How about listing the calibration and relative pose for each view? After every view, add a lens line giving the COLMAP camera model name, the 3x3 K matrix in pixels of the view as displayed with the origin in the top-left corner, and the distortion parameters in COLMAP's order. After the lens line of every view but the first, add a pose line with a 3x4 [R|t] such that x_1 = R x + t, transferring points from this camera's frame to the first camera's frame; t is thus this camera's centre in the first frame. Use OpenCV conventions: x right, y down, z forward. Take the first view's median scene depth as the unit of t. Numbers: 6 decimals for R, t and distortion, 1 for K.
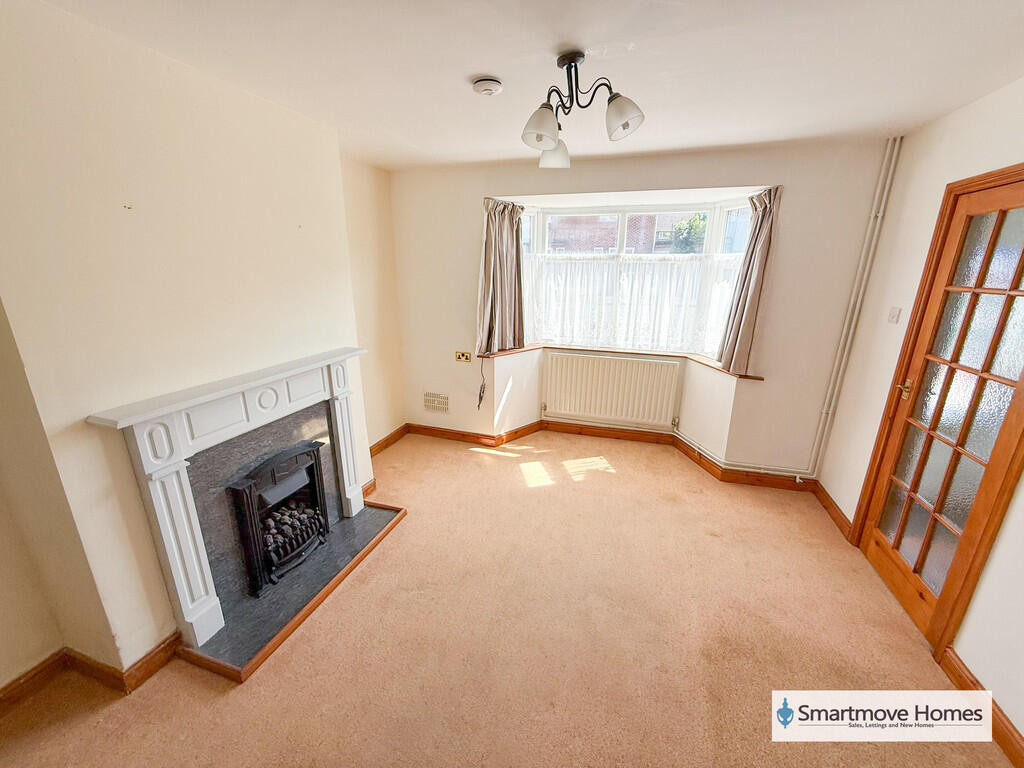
lens RADIAL K [[409.4, 0, 511.8], [0, 409.4, 384.4], [0, 0, 1]] dist [0.000554, -0.000080]
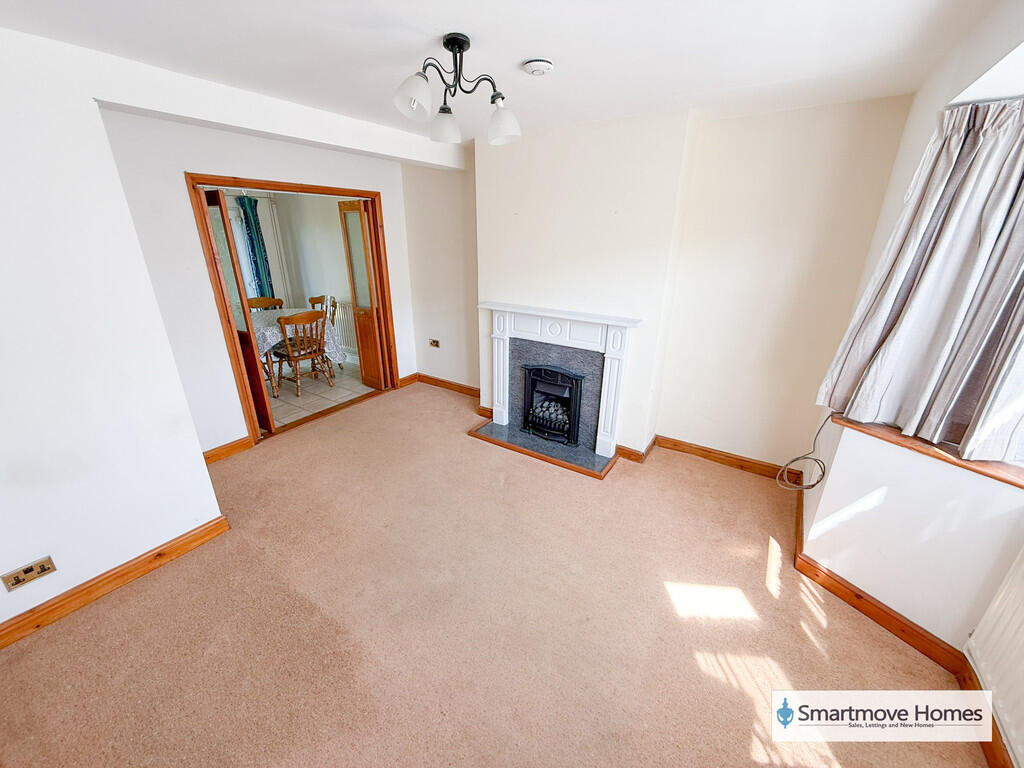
lens RADIAL K [[409.4, 0, 508.6], [0, 409.4, 392.0], [0, 0, 1]] dist [0.000554, -0.000080]
pose [[-0.281902, 0.334776, -0.899142, 0.599277], [-0.279276, 0.867938, 0.410718, -0.220377], [0.917898, 0.366891, -0.151179, 0.732457]]
